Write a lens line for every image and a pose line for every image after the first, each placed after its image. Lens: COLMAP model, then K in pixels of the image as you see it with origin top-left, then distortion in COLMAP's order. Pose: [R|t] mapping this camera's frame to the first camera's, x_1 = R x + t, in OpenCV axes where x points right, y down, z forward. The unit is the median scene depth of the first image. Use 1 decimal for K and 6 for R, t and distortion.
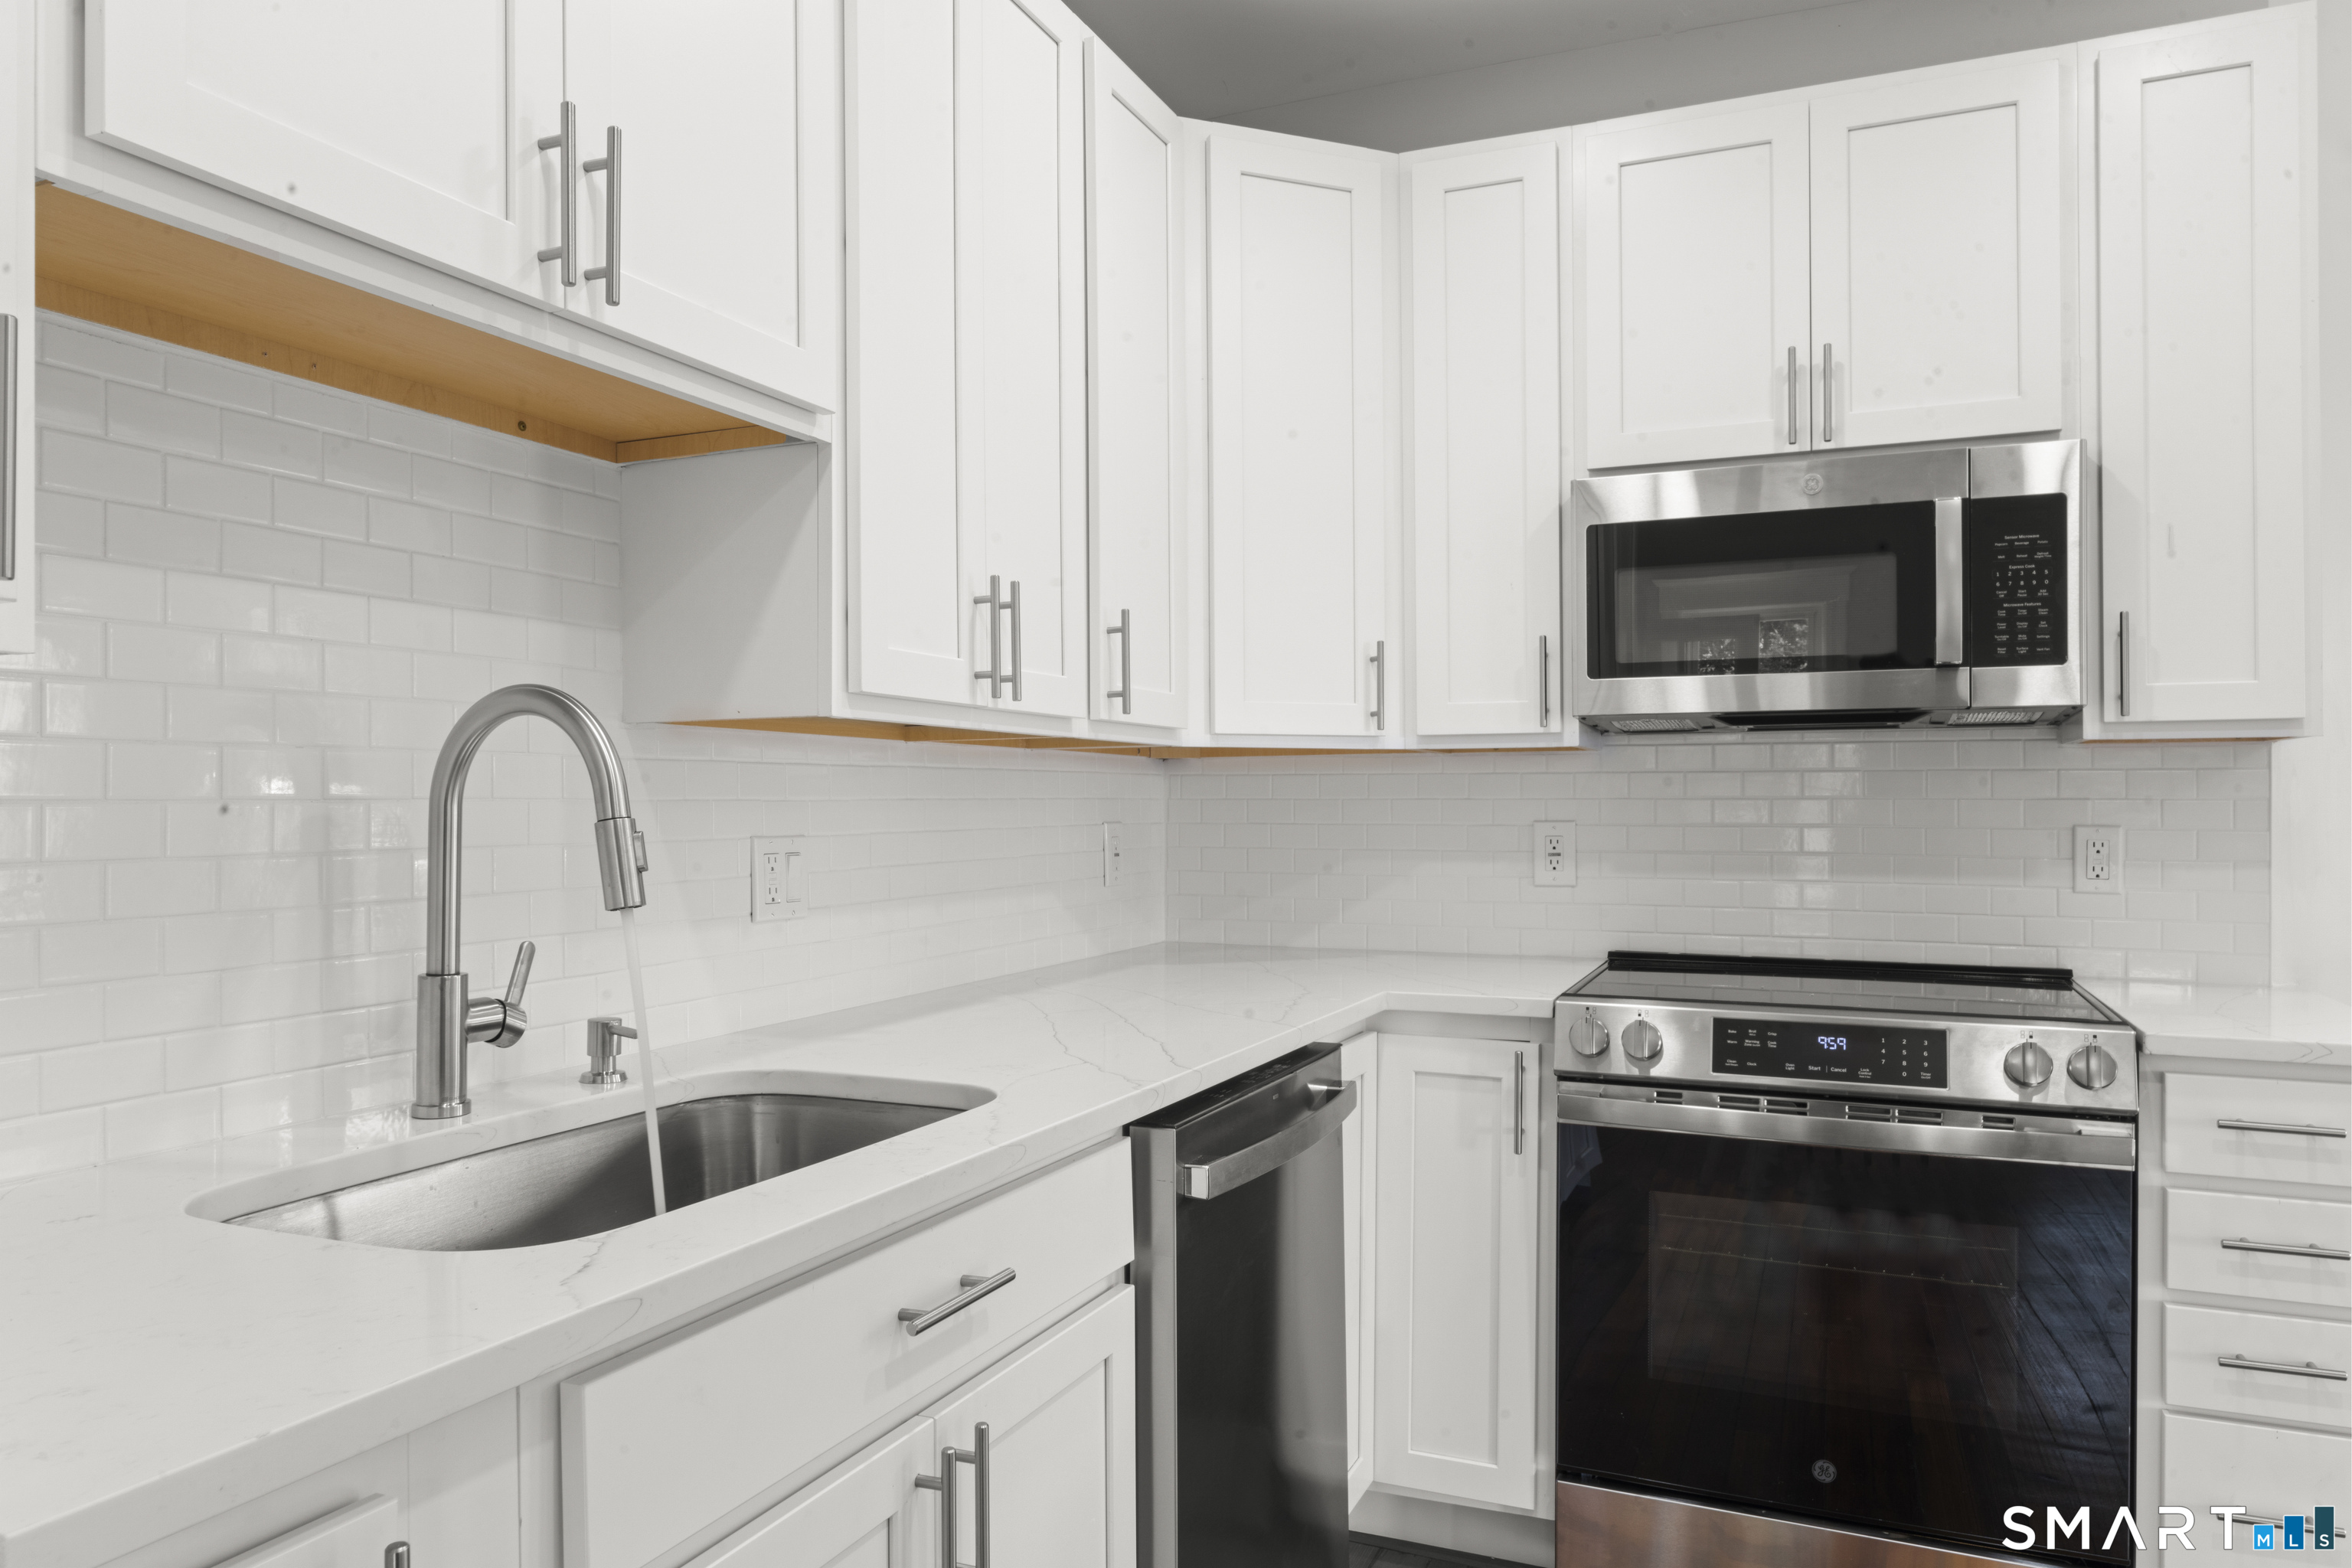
lens RADIAL K [[1560.9, 0, 1180.0], [0, 1560.9, 786.0], [0, 0, 1]] dist [-0.011264, -0.001038]
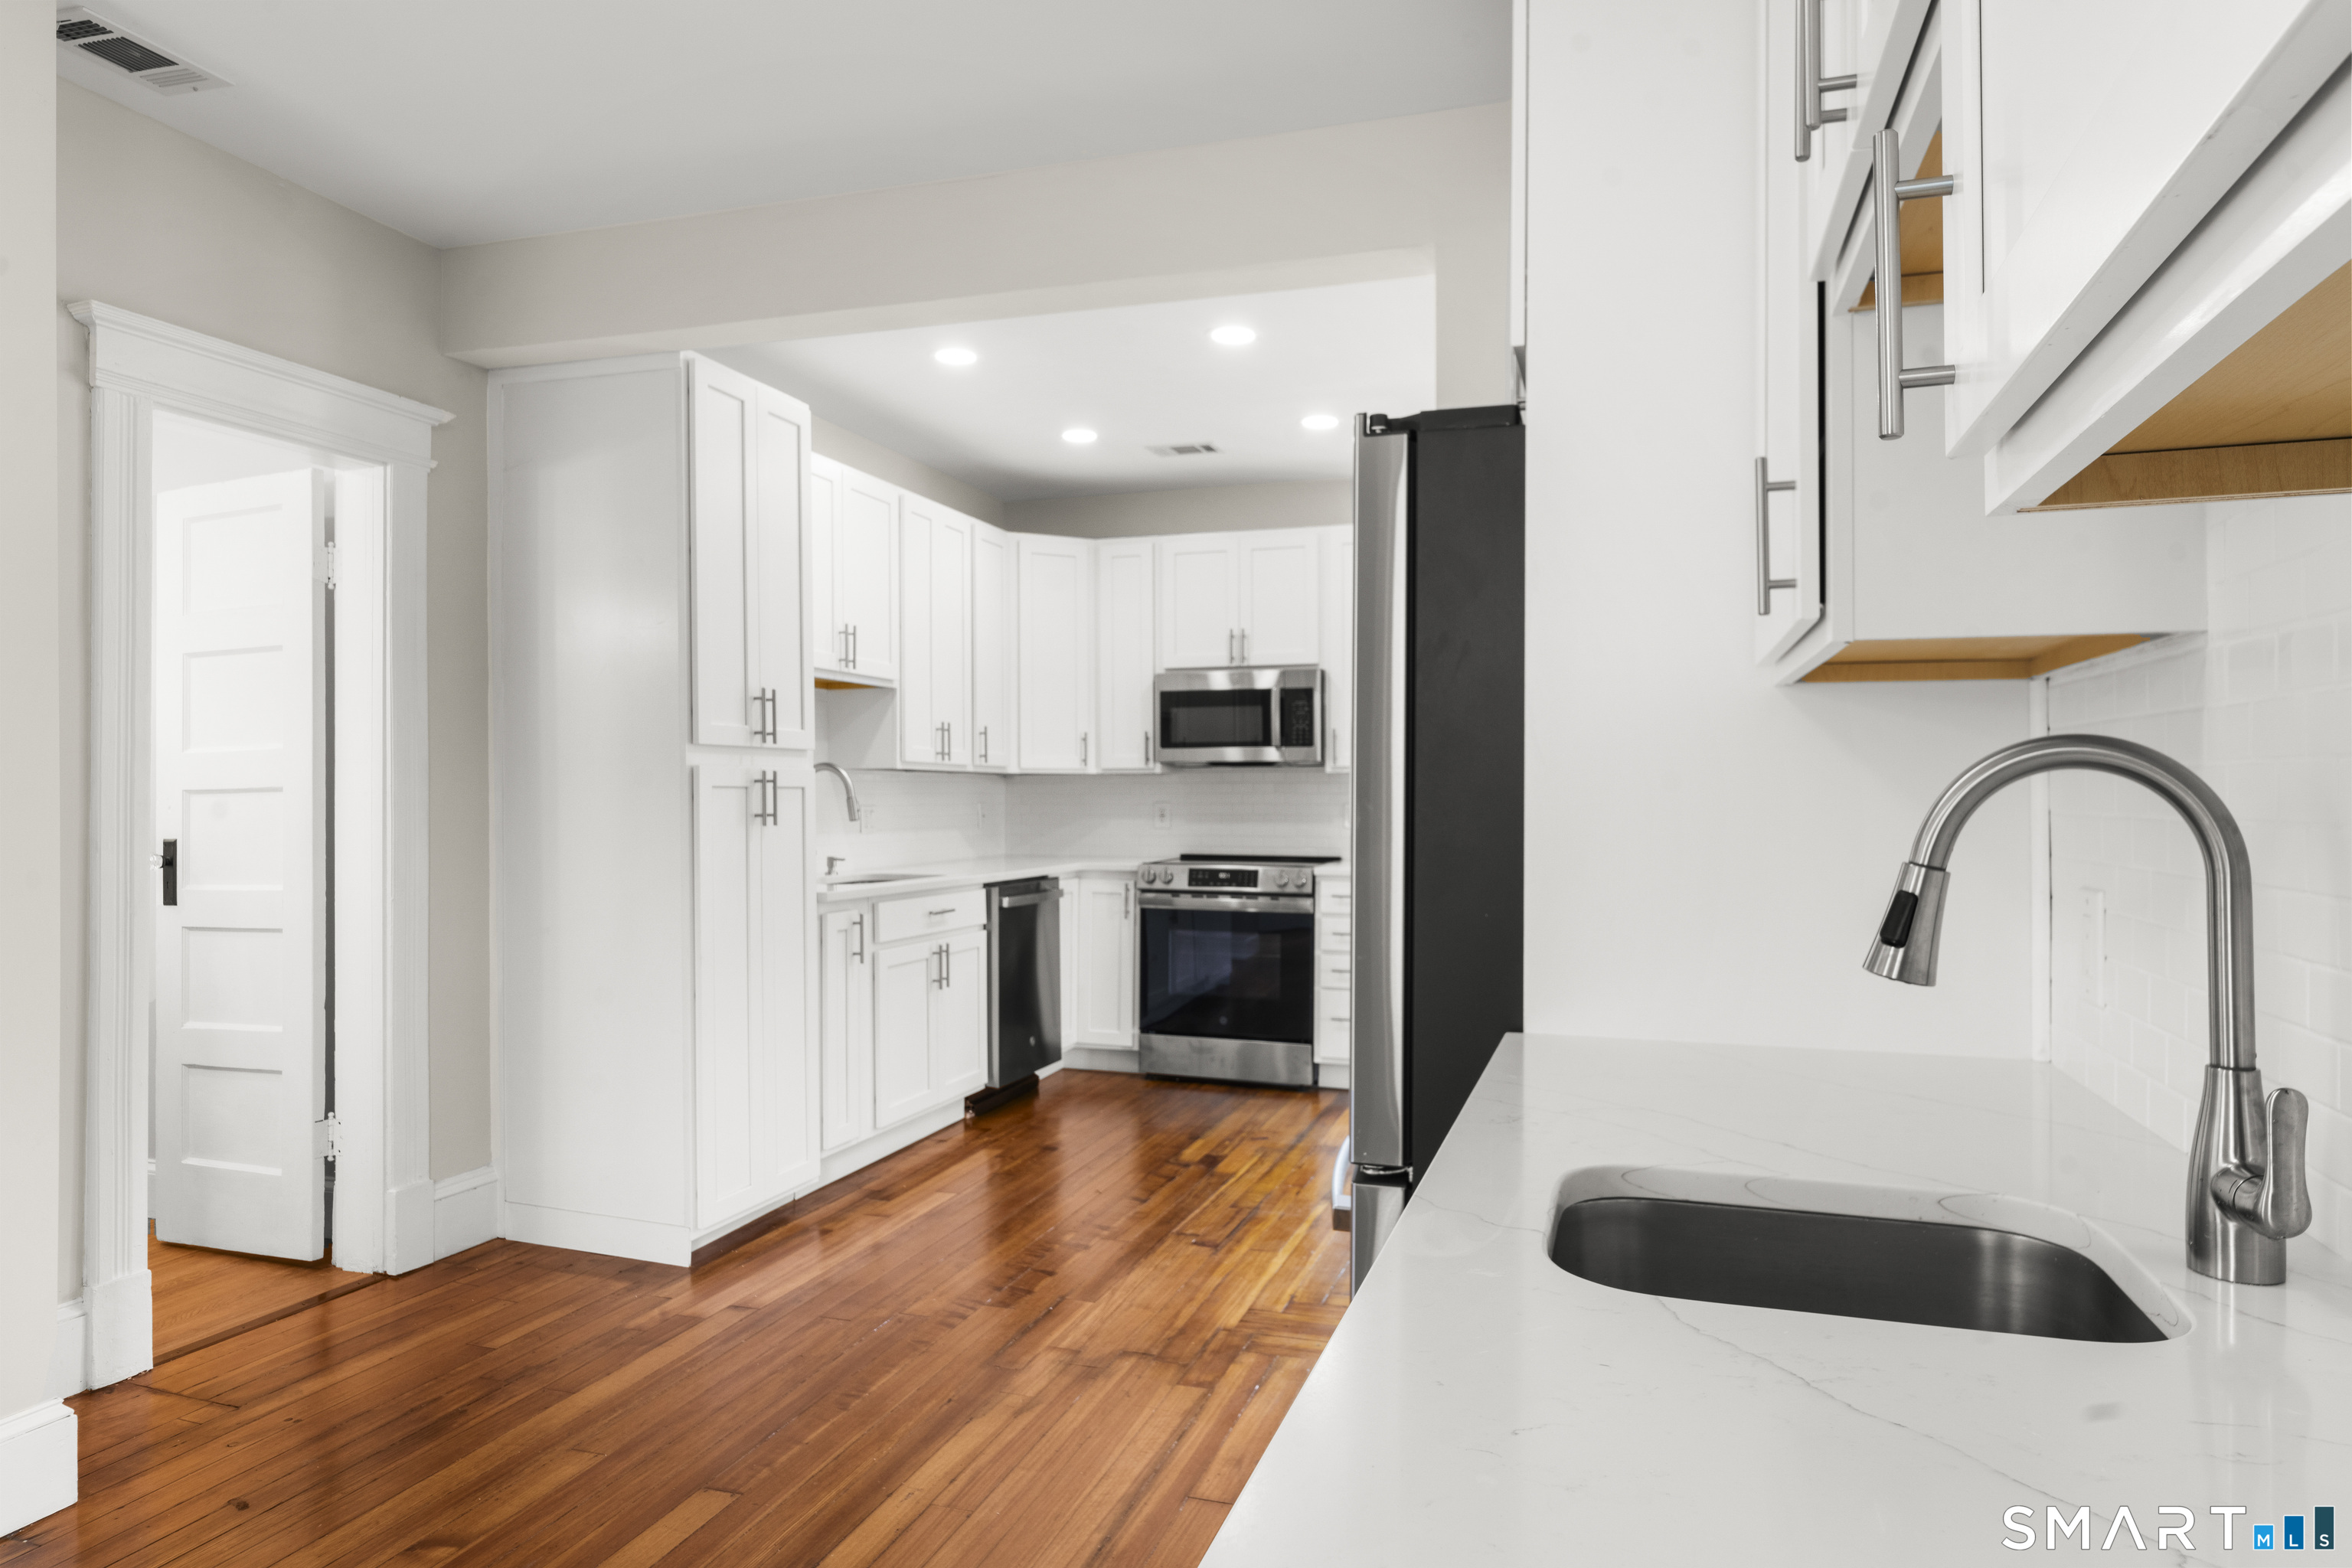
lens RADIAL K [[1410.0, 0, 1167.8], [0, 1410.0, 776.5], [0, 0, 1]] dist [0.009121, 0.000424]
pose [[0.996527, 0.001184, 0.083264, 0.080117], [-0.000656, 0.999979, -0.006370, -0.005715], [-0.083269, 0.006294, 0.996507, -1.560180]]
